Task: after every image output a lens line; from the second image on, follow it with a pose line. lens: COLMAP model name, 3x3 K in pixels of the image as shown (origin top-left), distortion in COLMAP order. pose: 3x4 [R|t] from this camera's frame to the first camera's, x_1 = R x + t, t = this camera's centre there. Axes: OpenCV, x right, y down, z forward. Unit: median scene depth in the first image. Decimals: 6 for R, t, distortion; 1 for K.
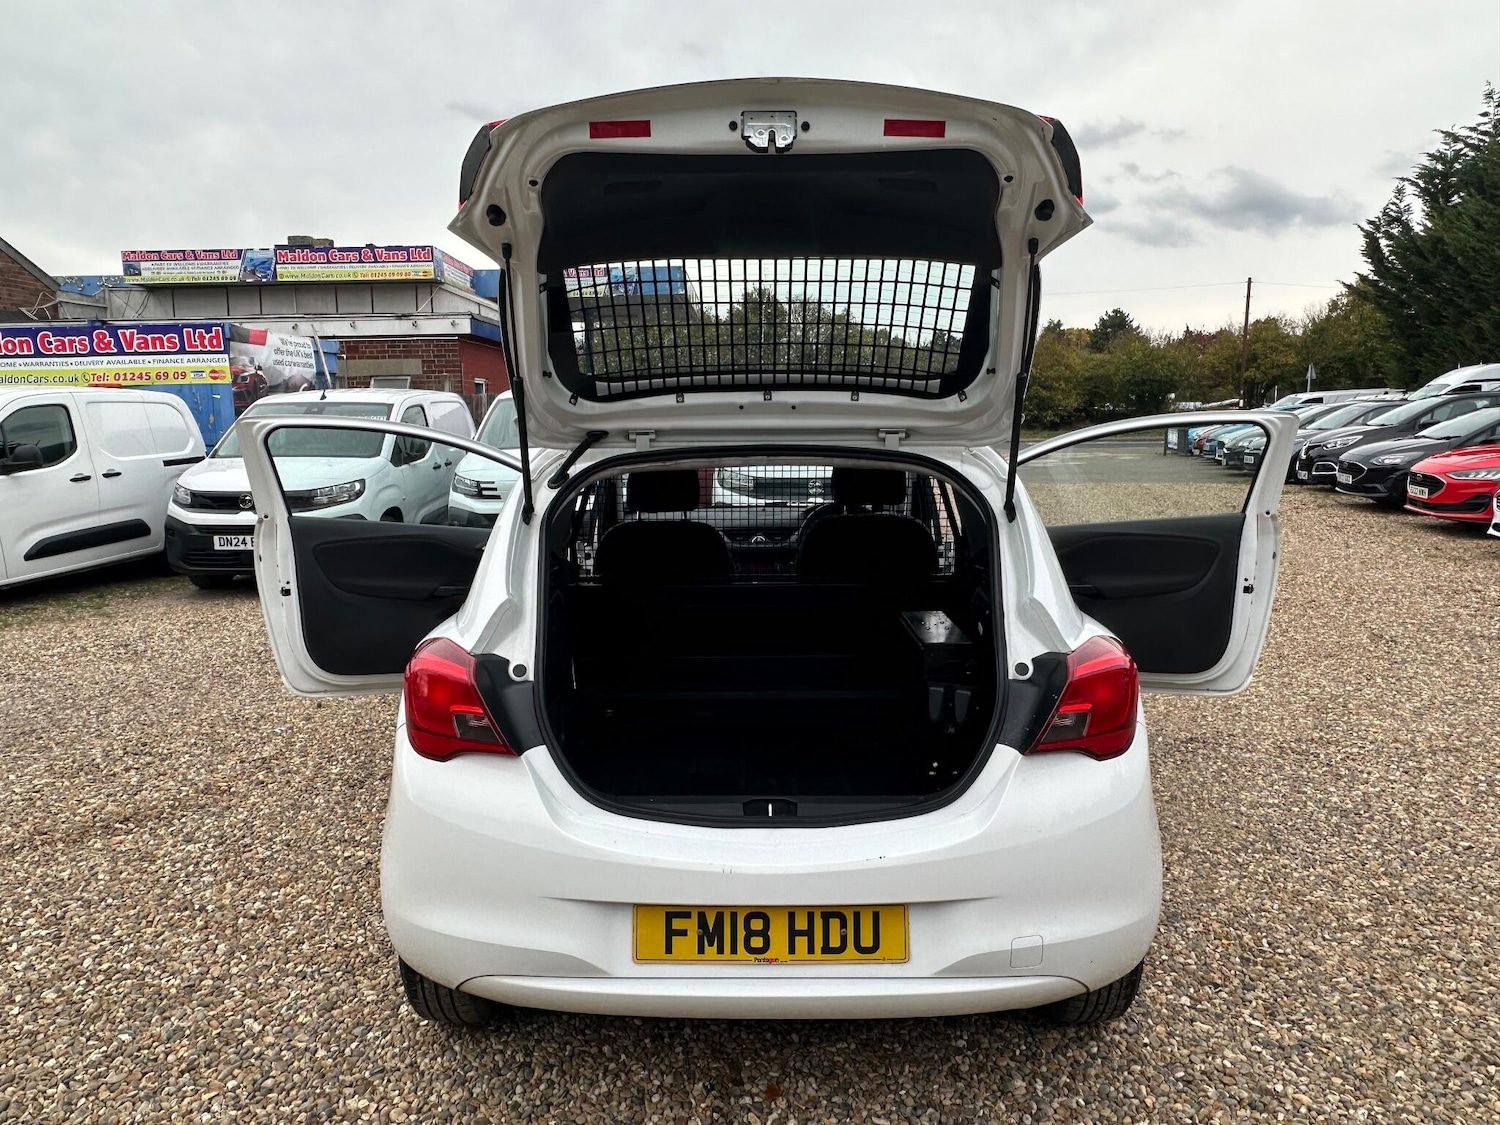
lens RADIAL K [[1048.8, 0, 755.1], [0, 1048.8, 567.3], [0, 0, 1]] dist [0.002772, -0.002320]
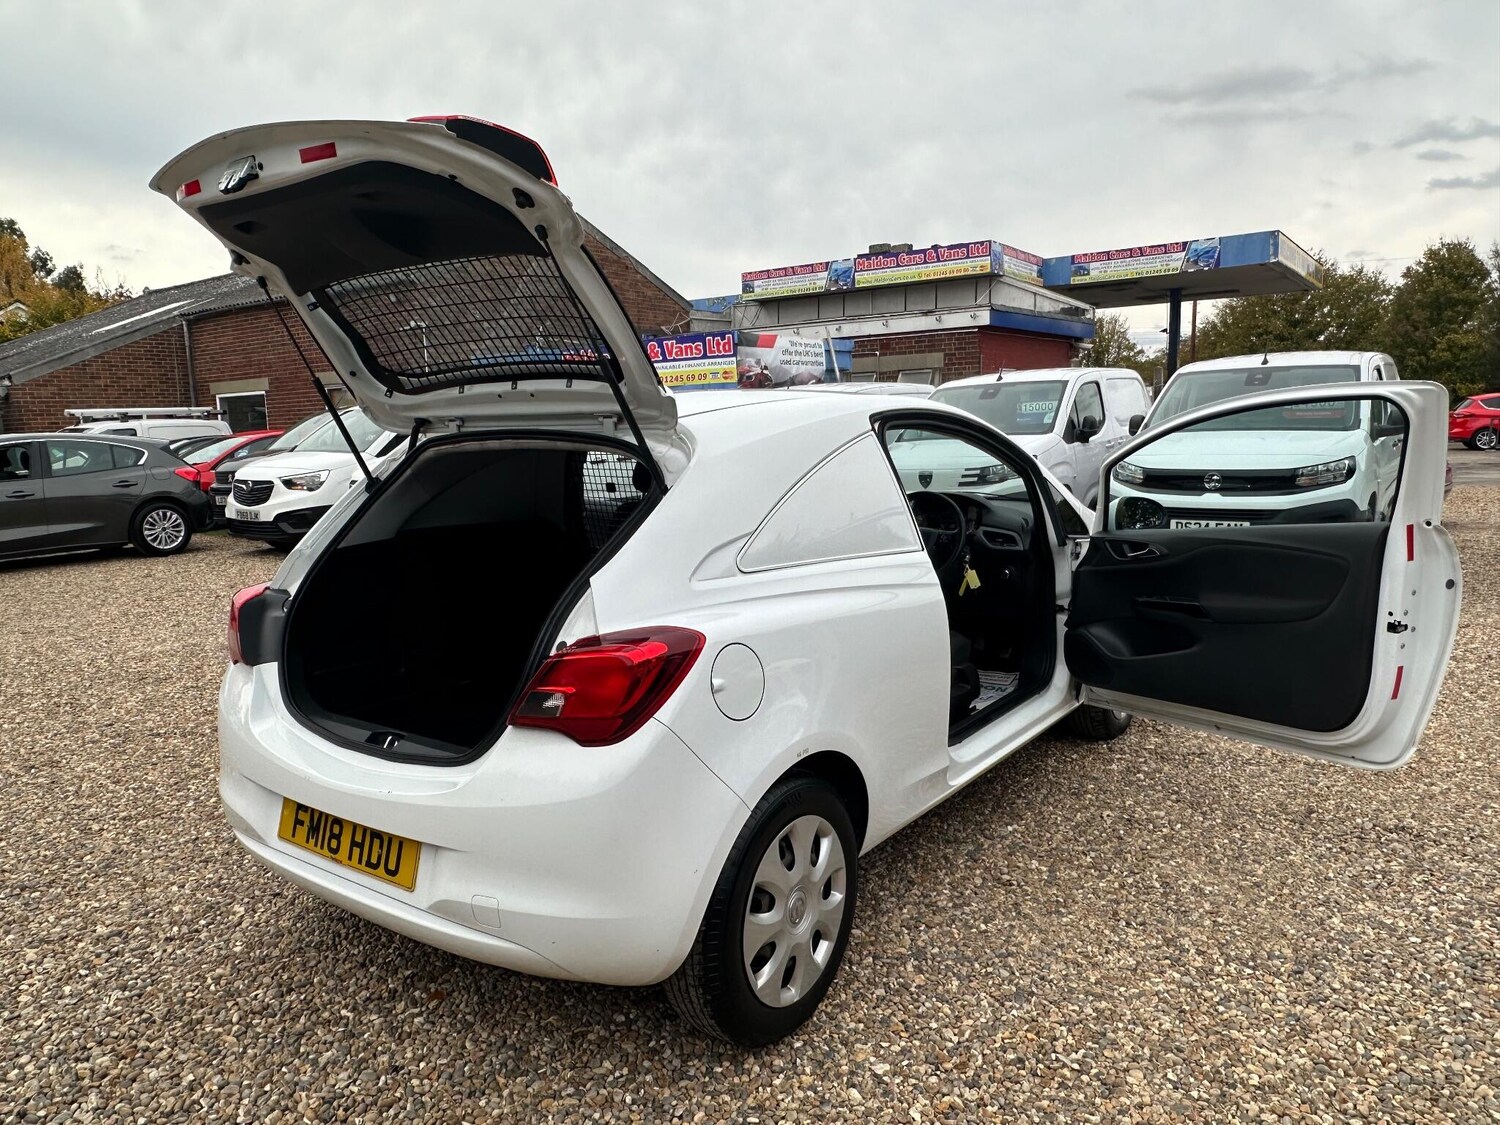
lens RADIAL K [[1050.6, 0, 735.3], [0, 1050.6, 565.8], [0, 0, 1]] dist [-0.006630, 0.003451]
pose [[0.811992, 0.069902, -0.579468, 0.697249], [-0.065900, 0.997434, 0.027978, -0.015706], [0.579937, 0.015469, 0.814515, 0.189062]]
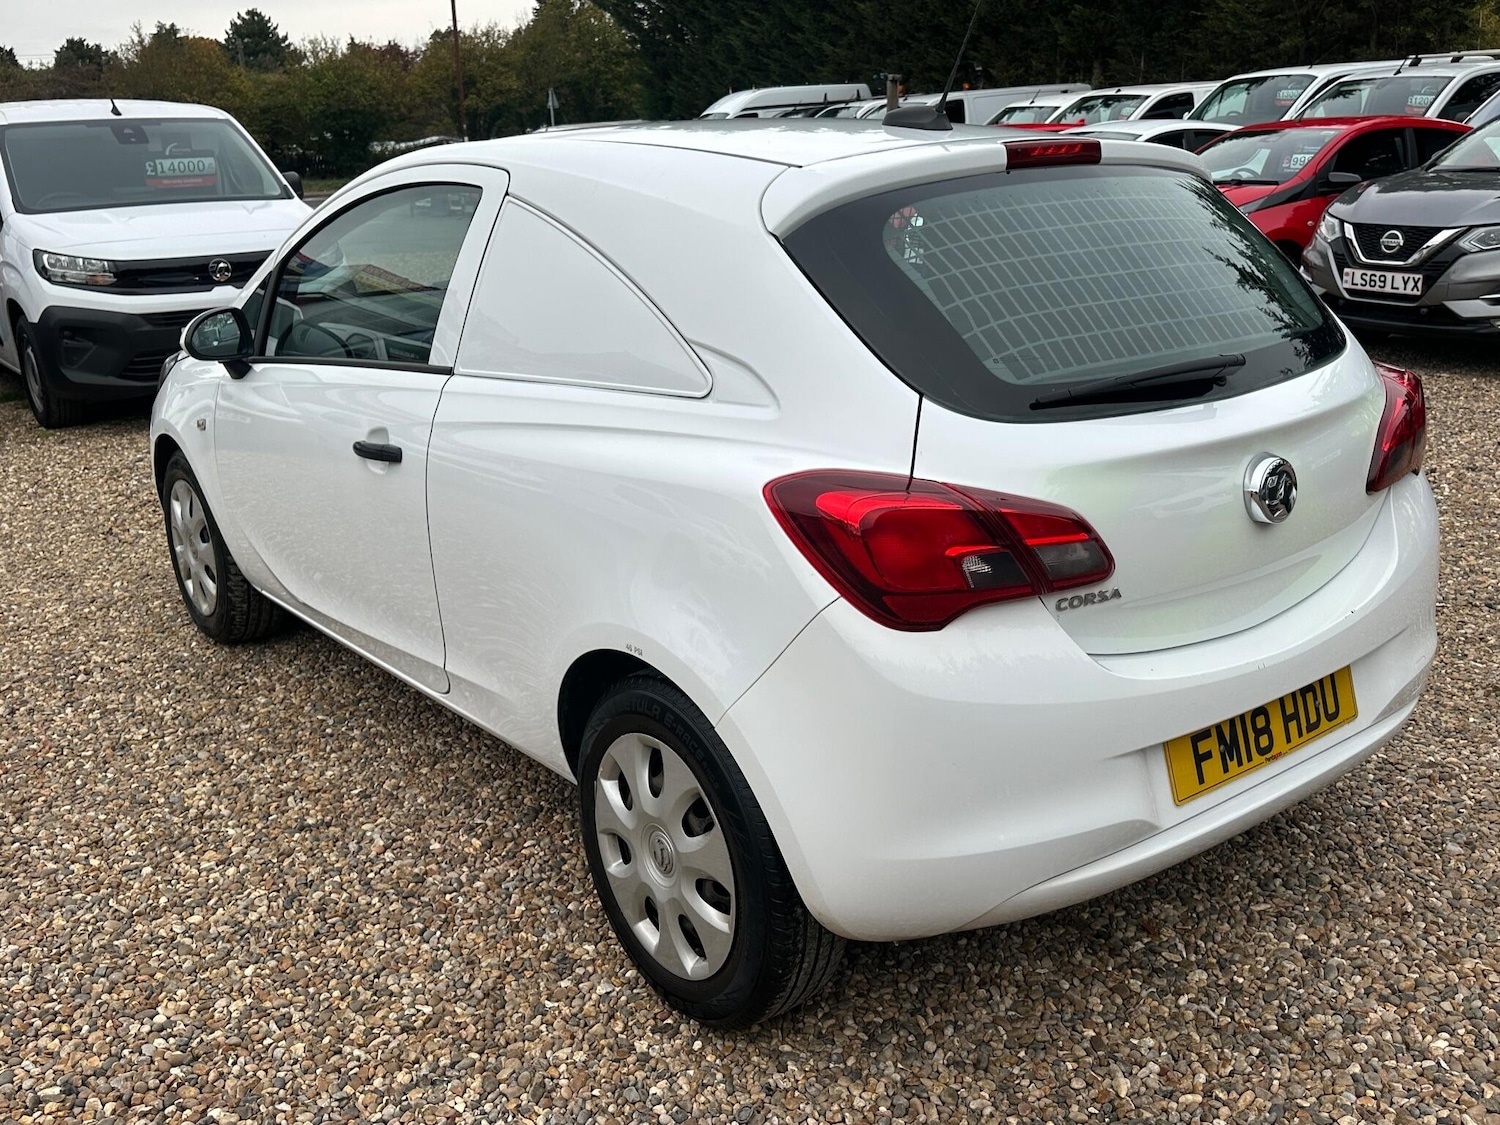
lens RADIAL K [[1392.7, 0, 750.0], [0, 1392.7, 562.5], [0, 0, 1]] dist [0.103436, -0.187100]
pose [[0.781209, -0.199632, 0.591489, -0.658322], [0.120763, 0.977919, 0.170558, -0.024439], [-0.612477, -0.061812, 0.788068, 0.234430]]
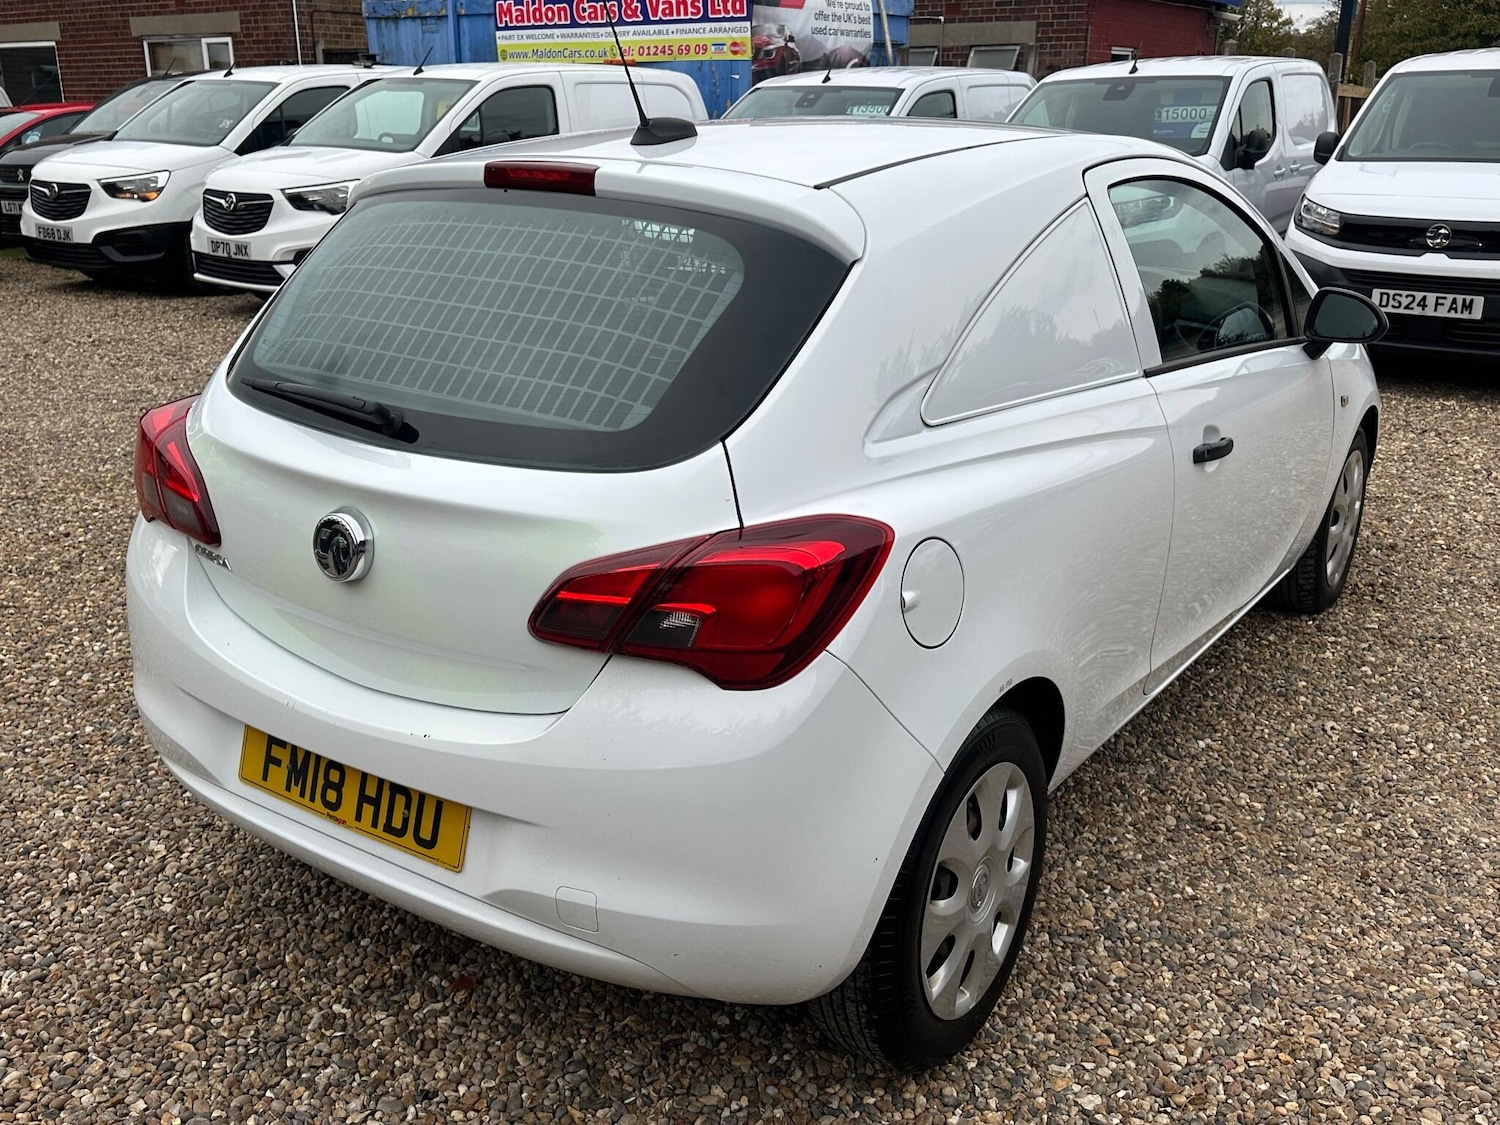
lens RADIAL K [[1388.3, 0, 750.0], [0, 1388.3, 562.5], [0, 0, 1]] dist [0.088915, -0.167992]
pose [[0.828070, 0.190924, -0.527114, 0.555670], [-0.094867, 0.974385, 0.203897, -0.056785], [0.552540, -0.118835, 0.824971, 0.187941]]
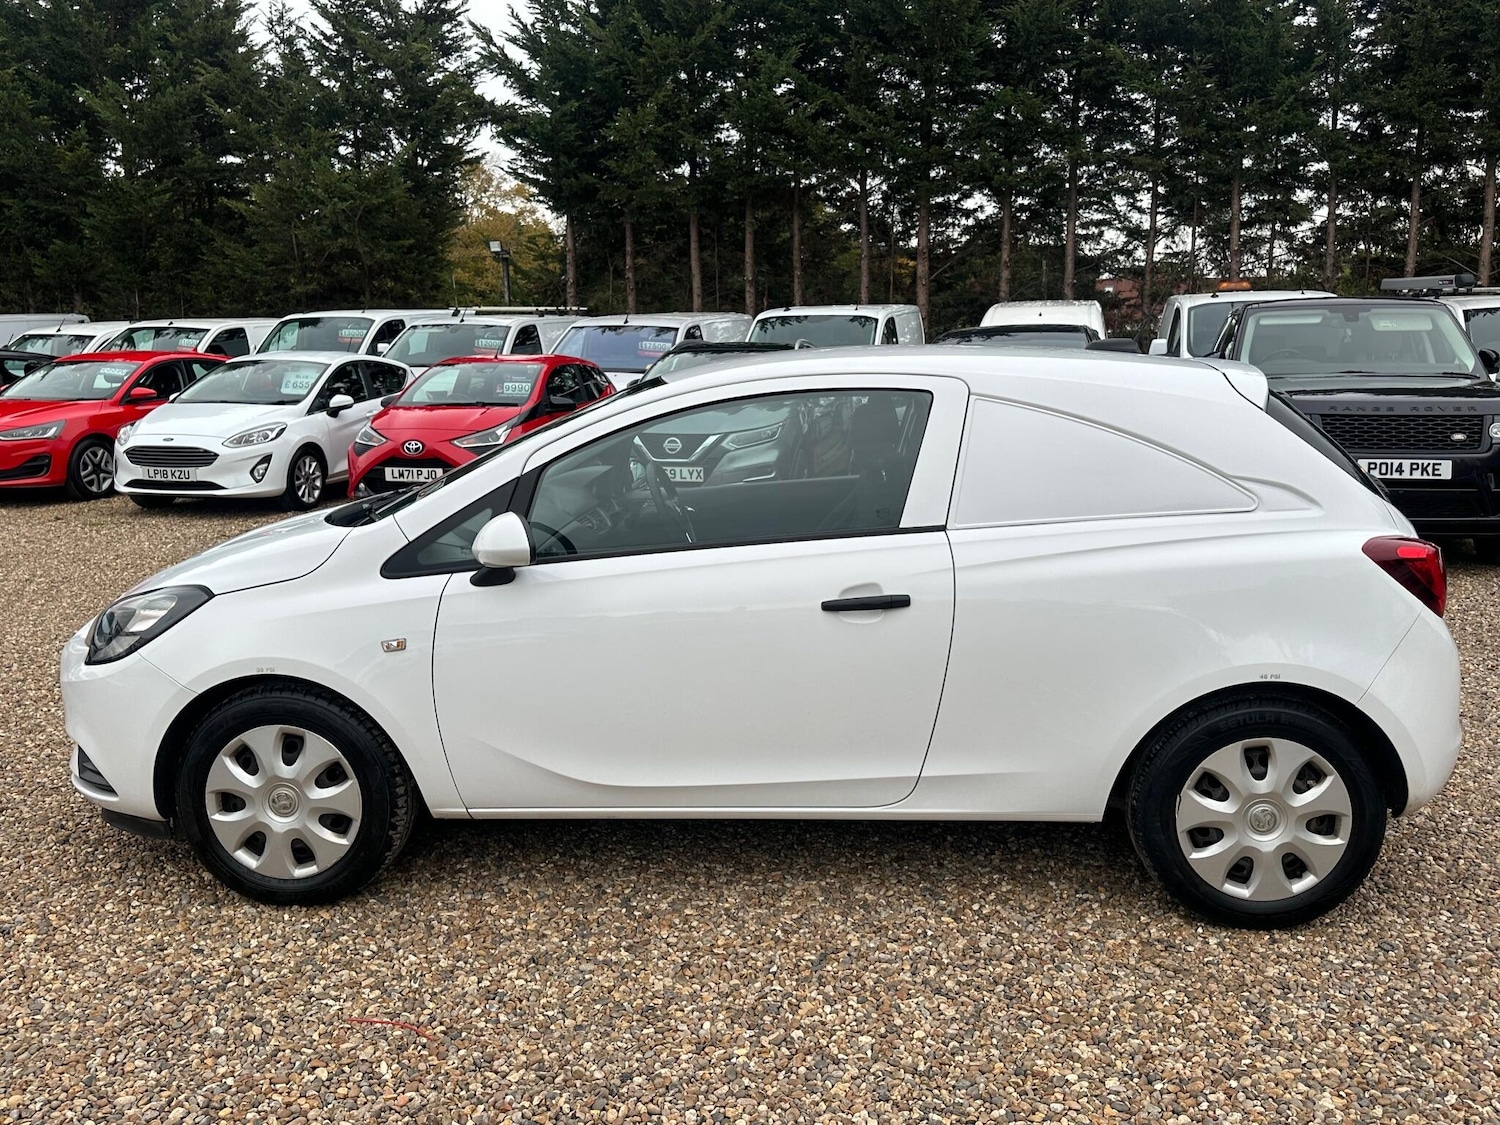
lens RADIAL K [[1297.8, 0, 763.8], [0, 1297.8, 561.2], [0, 0, 1]] dist [0.113253, -0.185095]
pose [[0.061224, -0.155643, 0.985914, -1.330384], [0.156440, 0.977055, 0.144530, -0.167645], [-0.985788, 0.145388, 0.084169, 1.146608]]
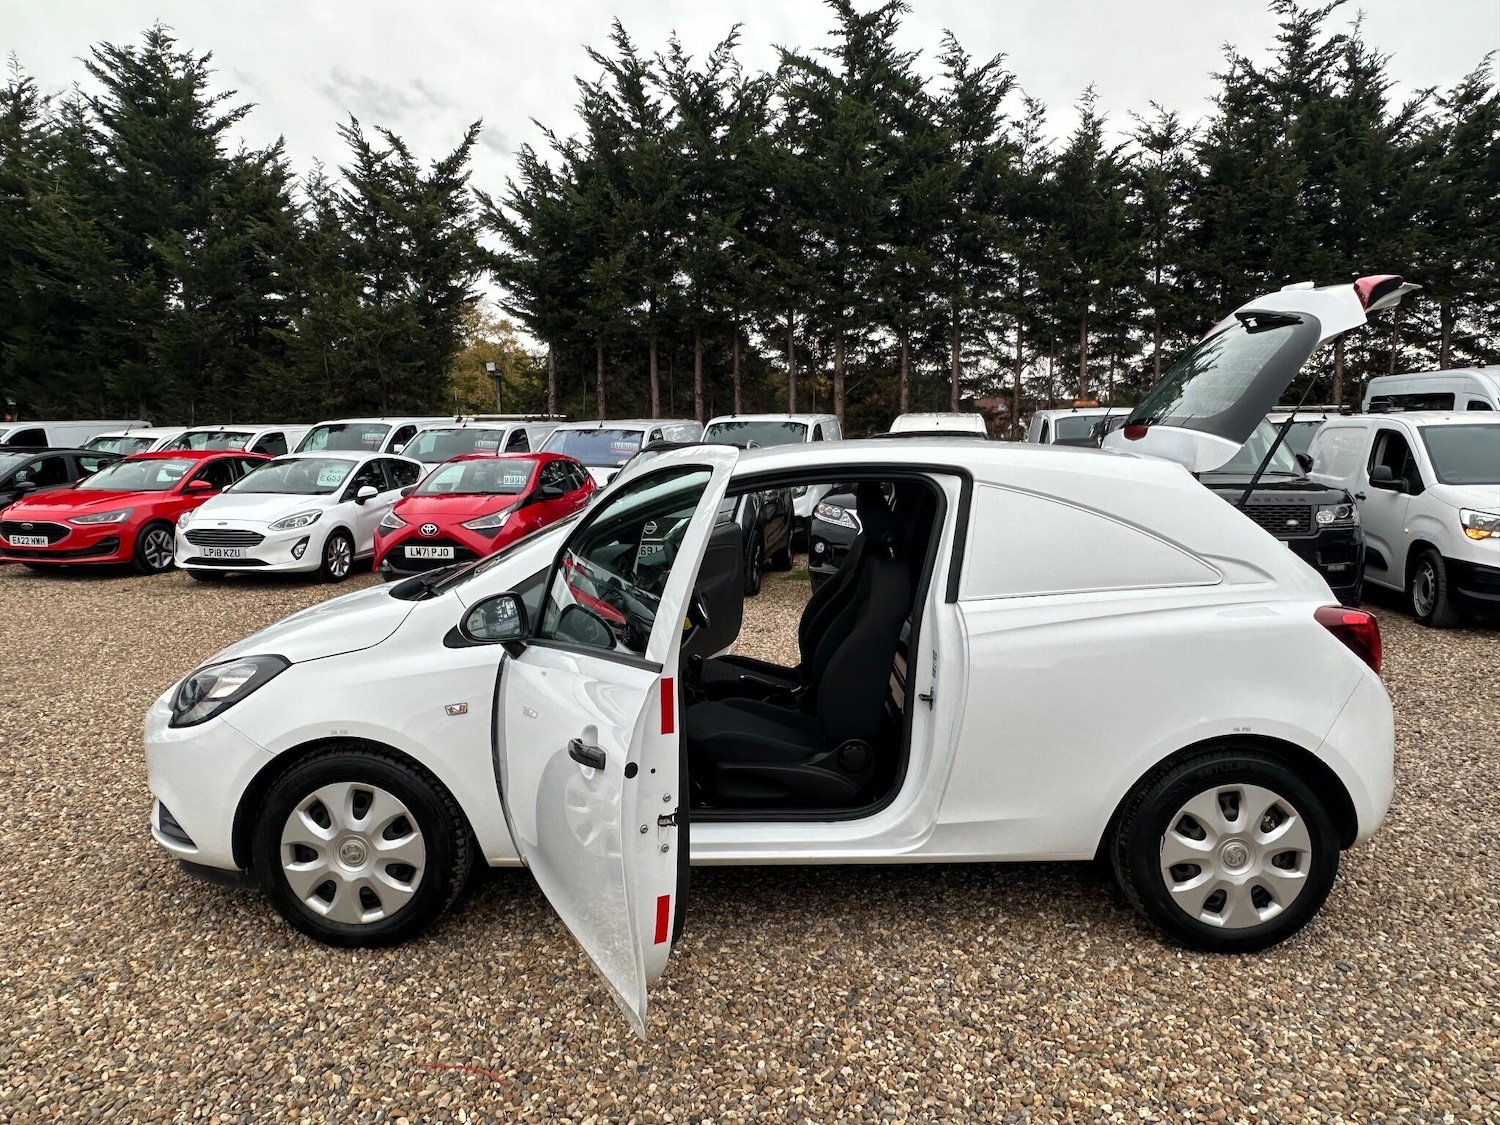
lens RADIAL K [[1048.8, 0, 755.1], [0, 1048.8, 567.3], [0, 0, 1]] dist [0.002772, -0.002320]
pose [[0.005818, -0.104819, 0.994474, -1.229136], [0.152302, 0.982982, 0.102717, -0.173191], [-0.988317, 0.150863, 0.021683, 1.237174]]
